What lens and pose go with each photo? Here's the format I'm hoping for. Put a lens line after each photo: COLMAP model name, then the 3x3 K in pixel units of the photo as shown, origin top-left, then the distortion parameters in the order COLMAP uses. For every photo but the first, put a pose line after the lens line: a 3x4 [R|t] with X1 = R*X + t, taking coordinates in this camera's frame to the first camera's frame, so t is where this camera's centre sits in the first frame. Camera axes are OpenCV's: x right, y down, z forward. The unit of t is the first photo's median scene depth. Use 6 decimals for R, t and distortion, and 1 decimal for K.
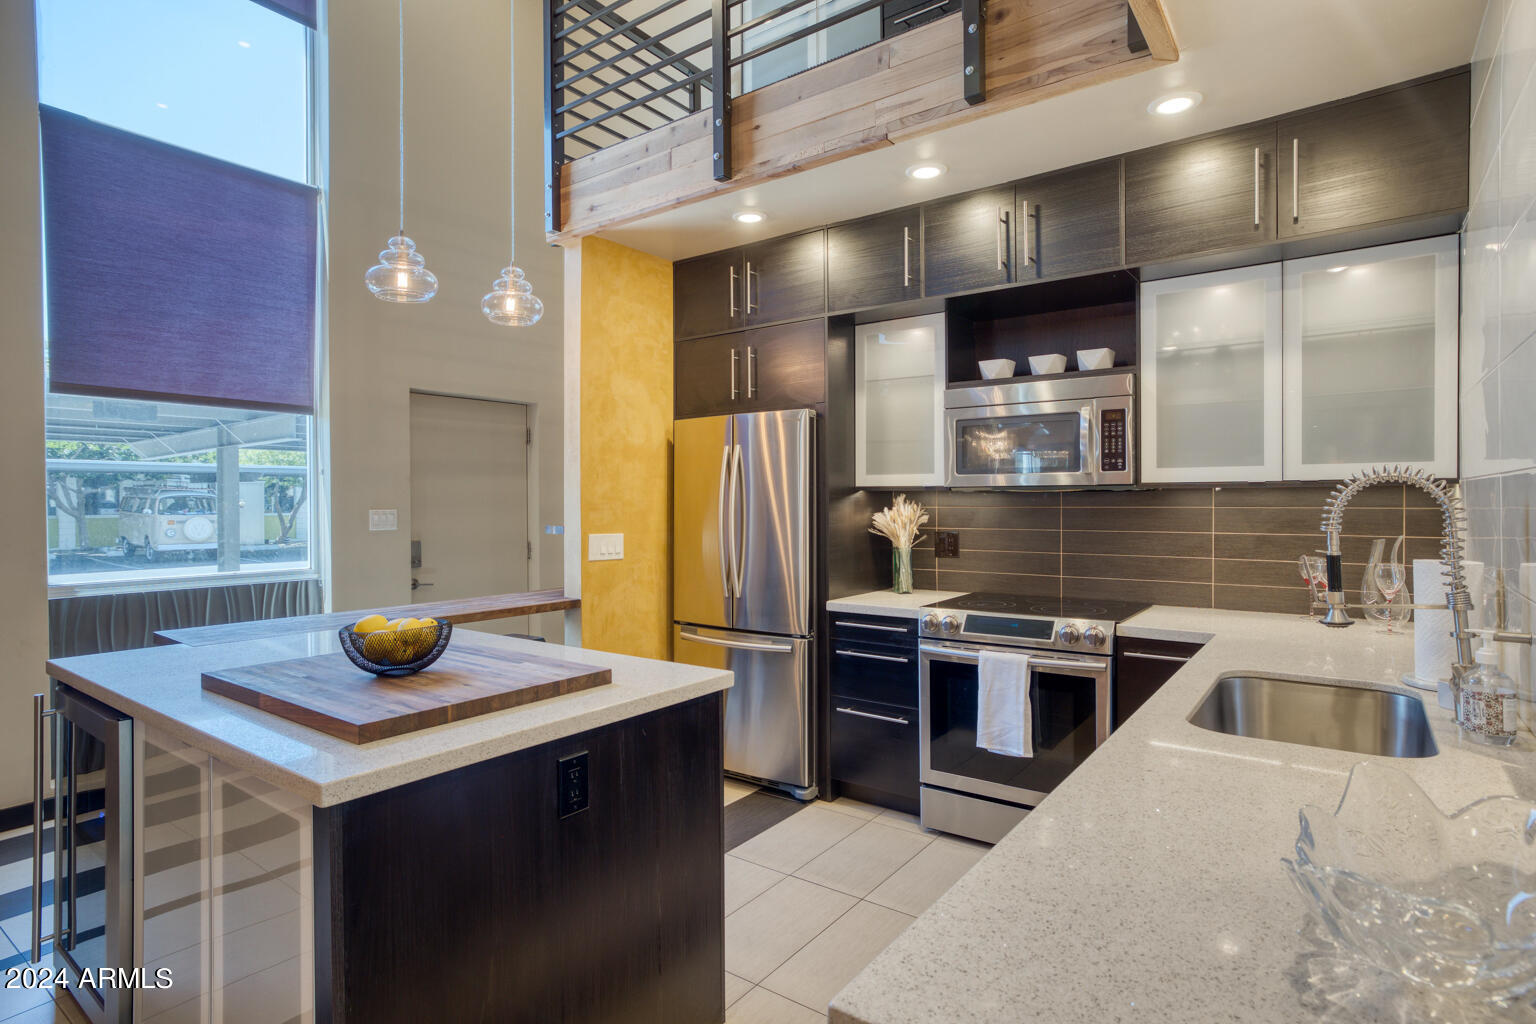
lens RADIAL K [[797.8, 0, 762.7], [0, 797.8, 505.3], [0, 0, 1]] dist [-0.037200, 0.028548]
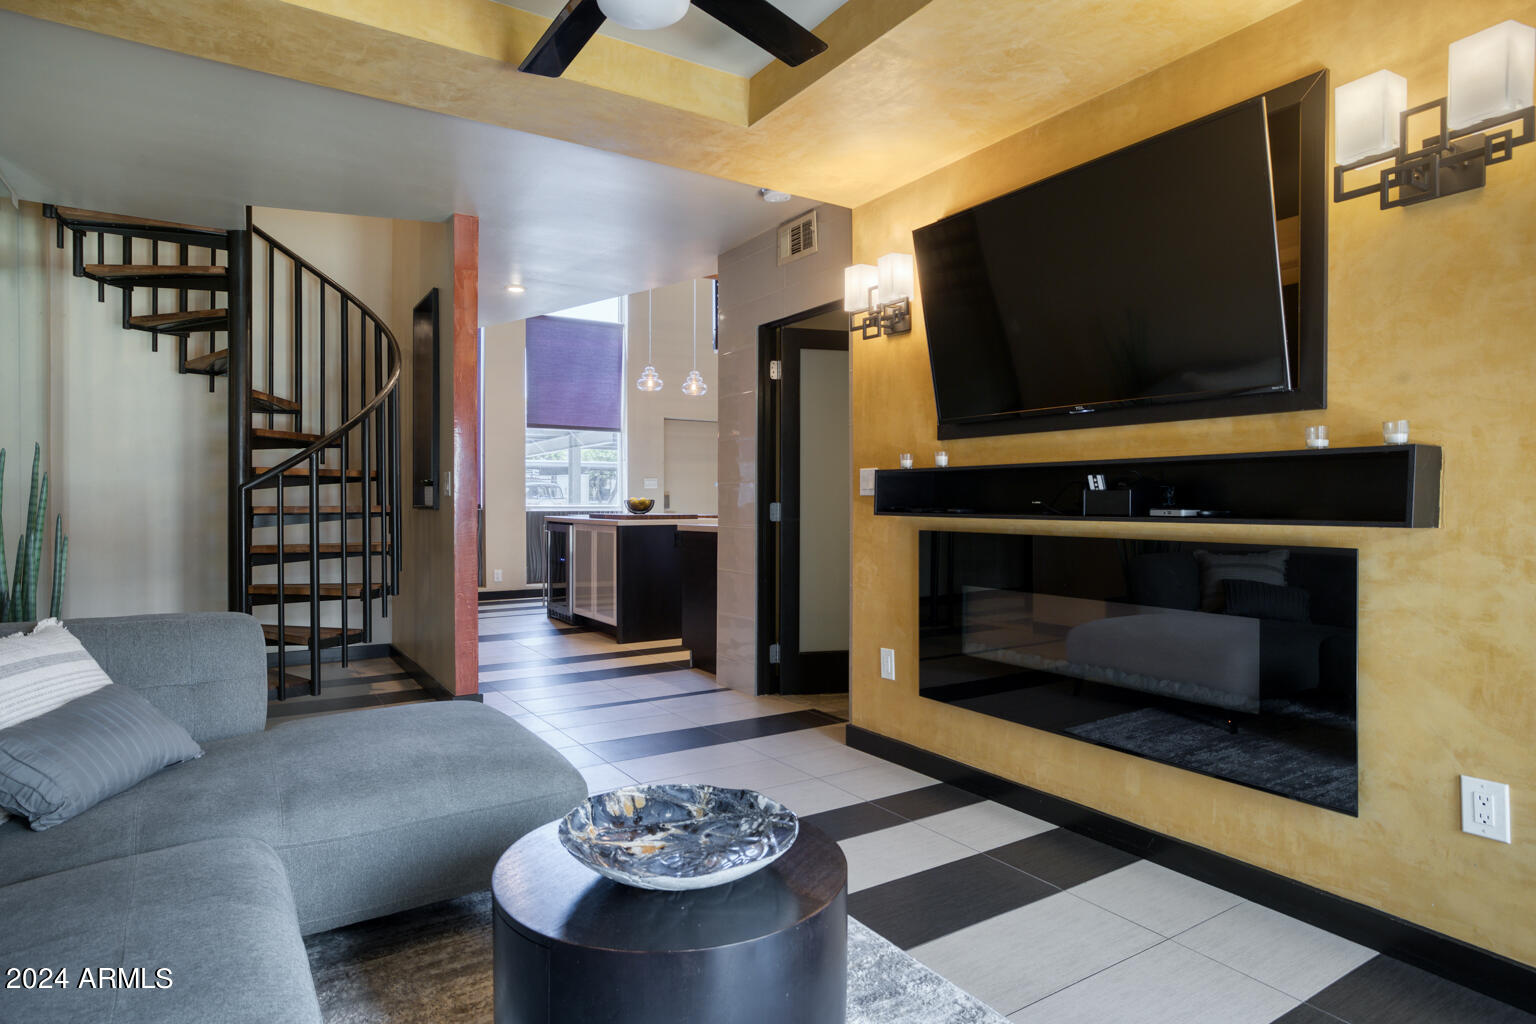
lens RADIAL K [[848.5, 0, 756.7], [0, 848.5, 506.8], [0, 0, 1]] dist [-0.022091, 0.000323]
pose [[0.934880, 0.010641, -0.354805, 0.785467], [-0.009192, 0.999941, 0.005770, 0.091435], [0.354846, -0.002133, 0.934923, -1.345721]]
